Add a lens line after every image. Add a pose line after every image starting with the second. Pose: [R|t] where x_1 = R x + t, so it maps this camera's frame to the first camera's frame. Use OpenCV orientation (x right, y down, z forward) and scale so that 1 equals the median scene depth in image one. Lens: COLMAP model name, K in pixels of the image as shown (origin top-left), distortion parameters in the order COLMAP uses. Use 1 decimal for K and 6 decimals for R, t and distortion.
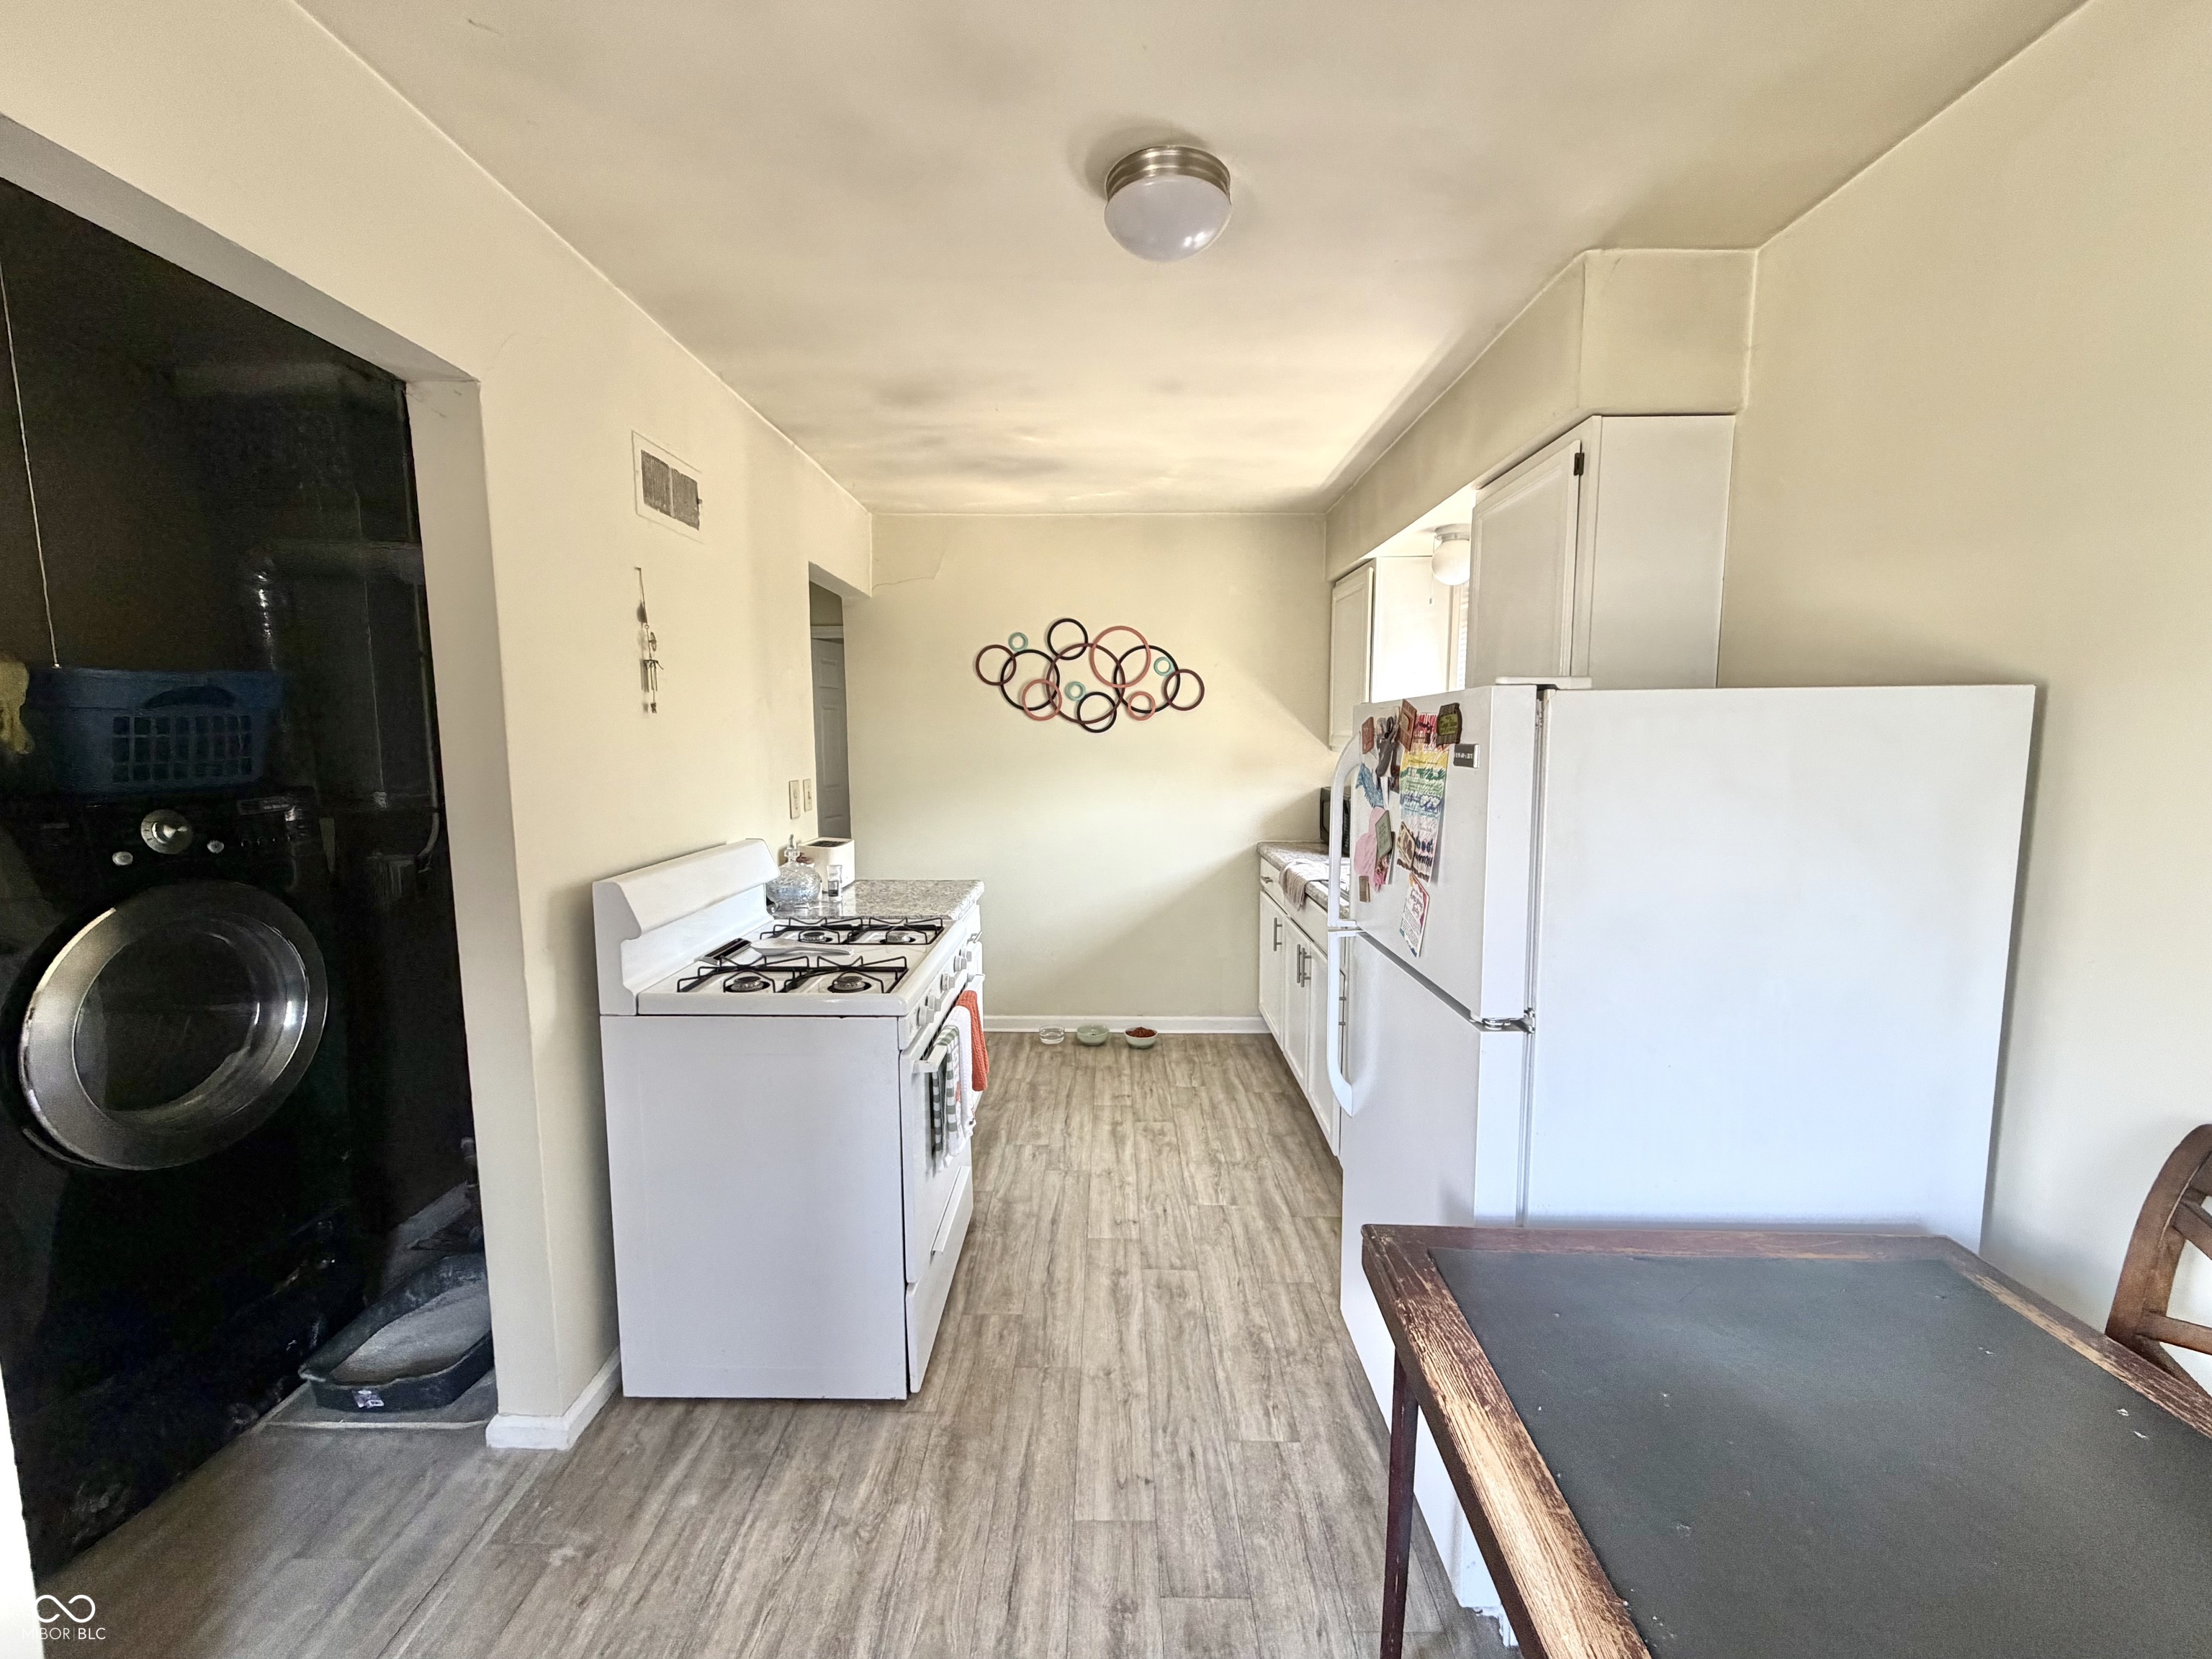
lens RADIAL K [[893.3, 0, 1098.6], [0, 893.3, 823.5], [0, 0, 1]] dist [0.001756, -0.000091]
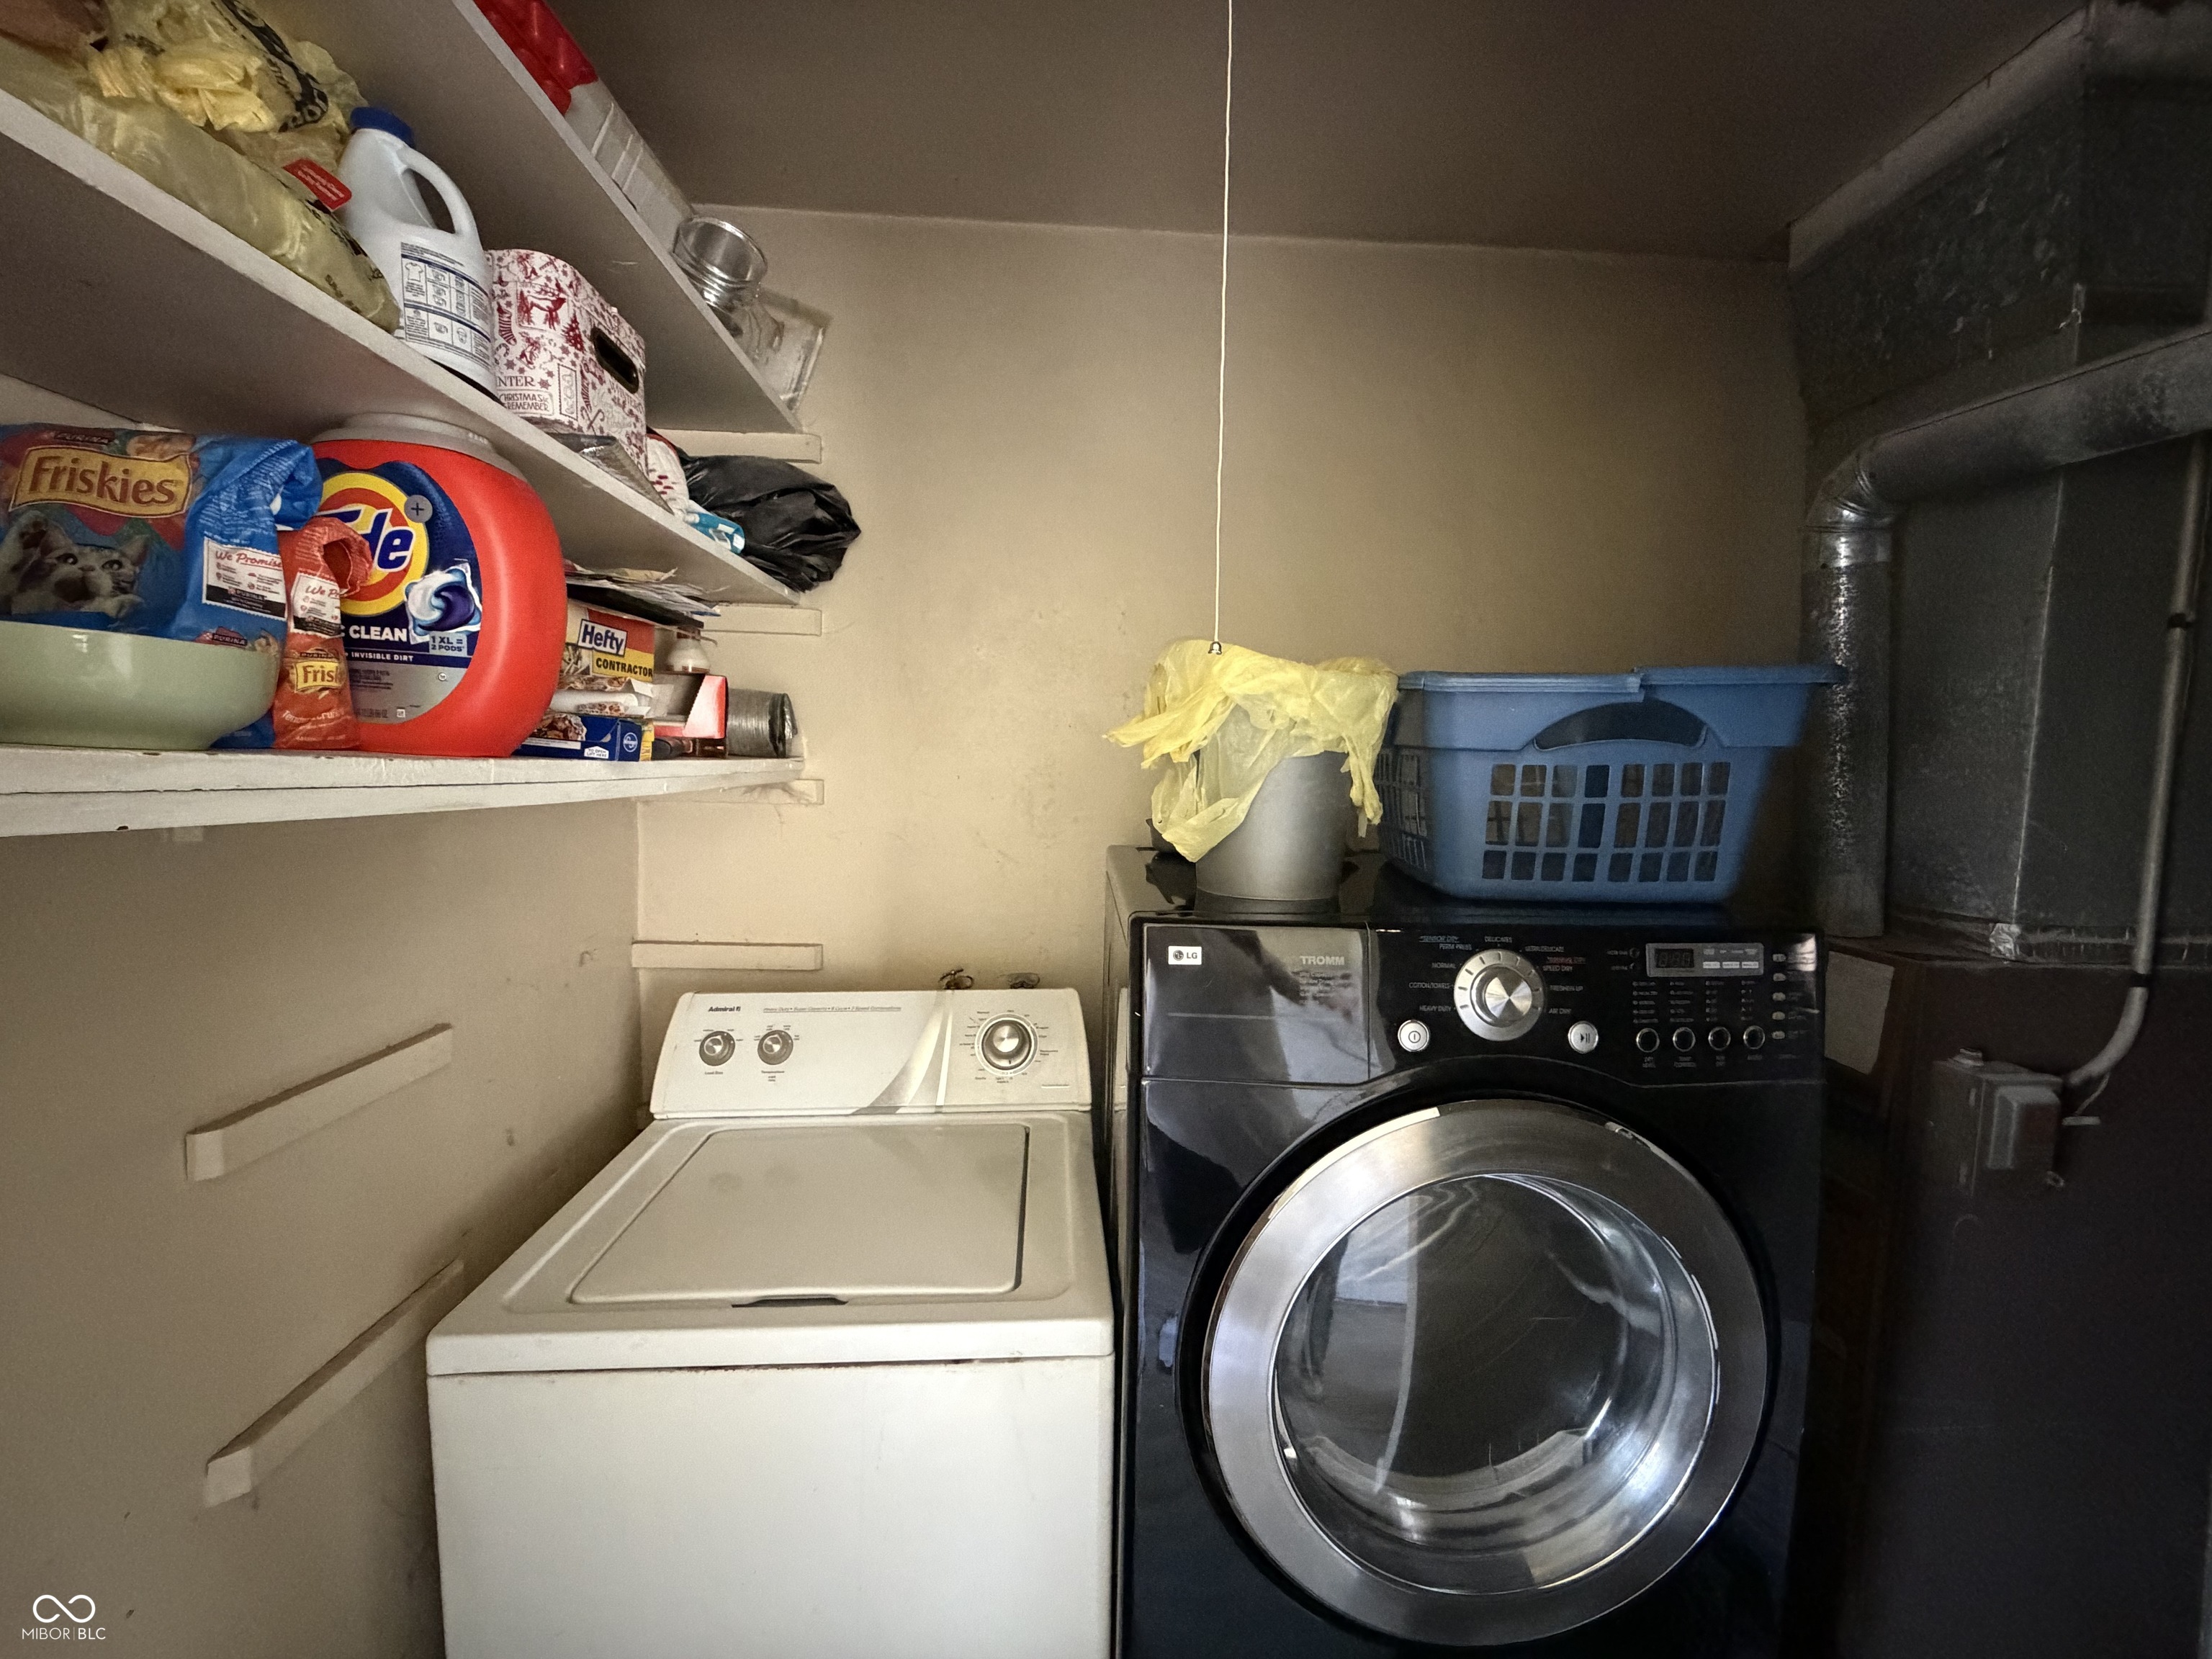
lens RADIAL K [[893.3, 0, 1106.8], [0, 893.3, 824.4], [0, 0, 1]] dist [0.001756, -0.000091]
pose [[0.088596, 0.083107, -0.992595, -0.514343], [-0.130348, 0.988911, 0.071164, -0.080920], [0.987502, 0.123078, 0.098447, 0.646609]]
